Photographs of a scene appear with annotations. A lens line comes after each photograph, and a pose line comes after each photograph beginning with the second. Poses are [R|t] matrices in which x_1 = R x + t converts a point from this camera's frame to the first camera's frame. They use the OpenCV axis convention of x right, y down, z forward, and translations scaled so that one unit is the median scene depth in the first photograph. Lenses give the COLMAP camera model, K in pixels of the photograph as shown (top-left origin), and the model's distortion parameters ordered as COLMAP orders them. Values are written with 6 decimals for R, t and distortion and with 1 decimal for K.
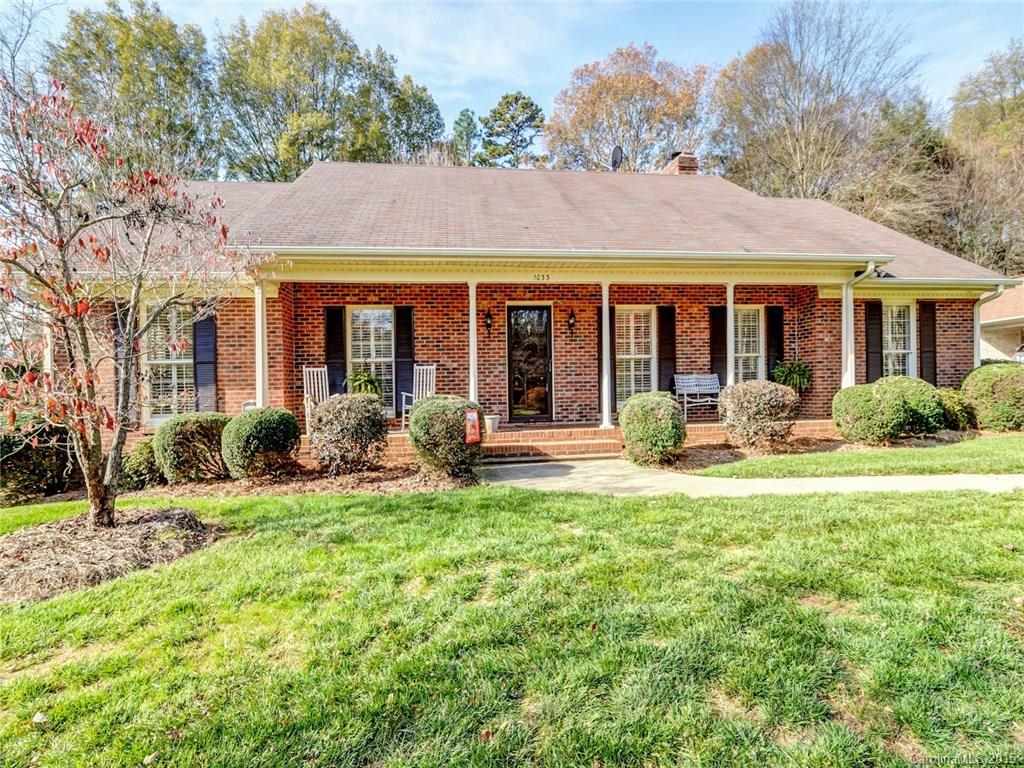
lens RADIAL K [[539.5, 0, 512.0], [0, 539.5, 384.0], [0, 0, 1]] dist [-0.004302, -0.000977]
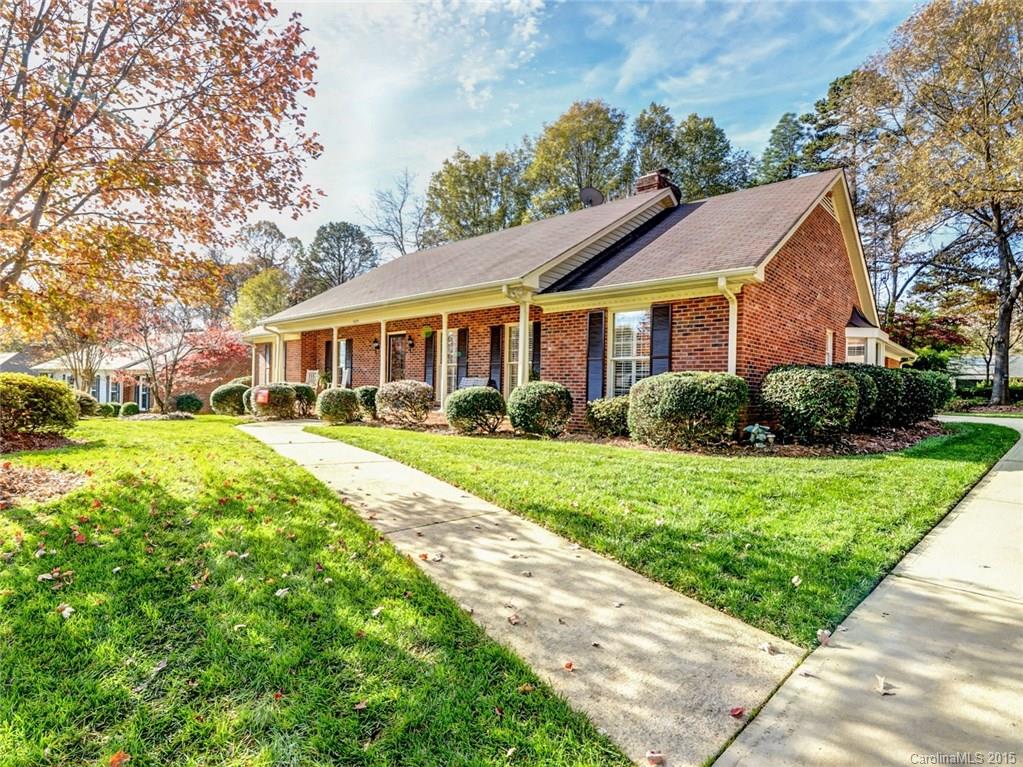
lens RADIAL K [[539.0, 0, 511.5], [0, 539.0, 383.5], [0, 0, 1]] dist [-0.004302, -0.000977]
pose [[0.659637, 0.021975, -0.751263, 1.393597], [-0.014160, 0.999758, 0.016810, -0.027396], [0.751451, -0.000450, 0.659789, 0.181576]]
